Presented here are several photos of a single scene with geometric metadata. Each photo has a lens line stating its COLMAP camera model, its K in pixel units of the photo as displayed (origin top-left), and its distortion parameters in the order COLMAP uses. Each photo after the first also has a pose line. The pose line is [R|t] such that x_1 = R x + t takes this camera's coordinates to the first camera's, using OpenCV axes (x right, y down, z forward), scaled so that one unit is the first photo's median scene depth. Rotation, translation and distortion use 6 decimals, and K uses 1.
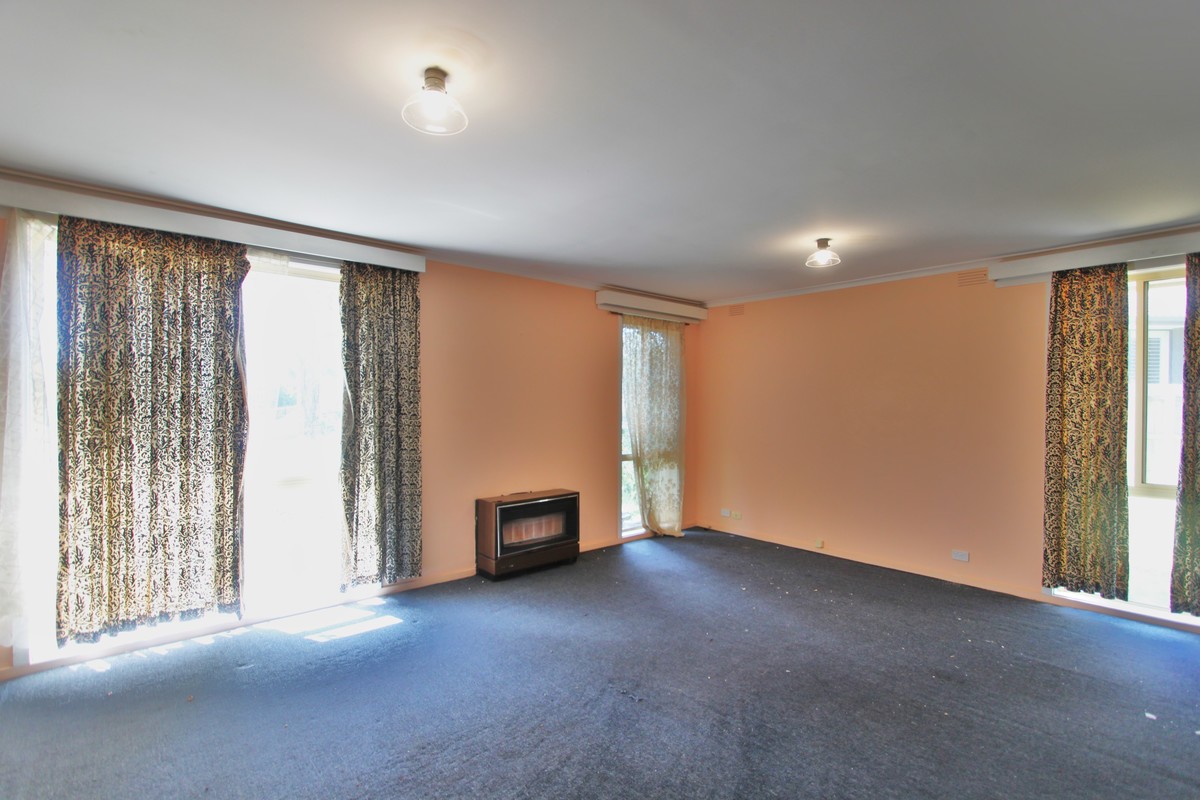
lens RADIAL K [[556.6, 0, 600.0], [0, 556.6, 400.0], [0, 0, 1]] dist [-0.013366, -0.000319]
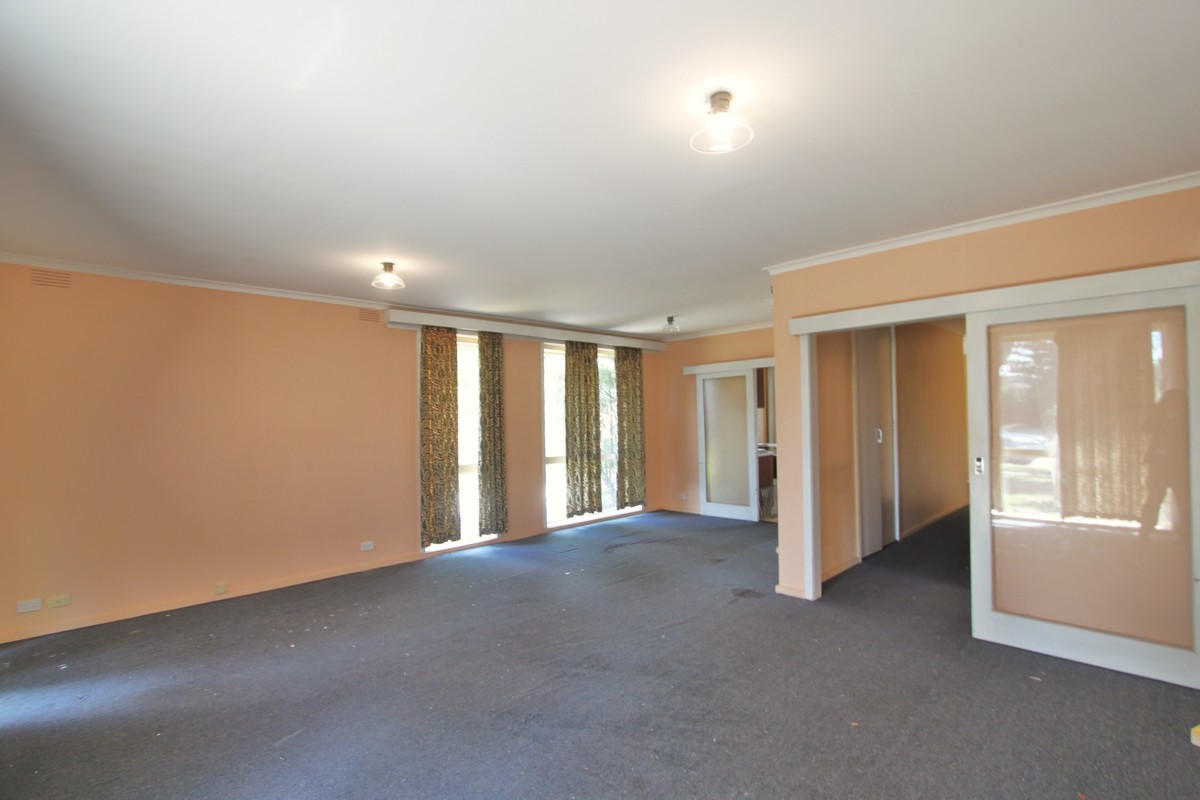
lens RADIAL K [[550.2, 0, 599.0], [0, 550.2, 430.3], [0, 0, 1]] dist [-0.000359, -0.000018]
pose [[-0.053897, -0.036541, 0.997878, -0.660587], [0.008241, 0.999280, 0.037038, -0.011248], [-0.998512, 0.010220, -0.053557, 0.666414]]
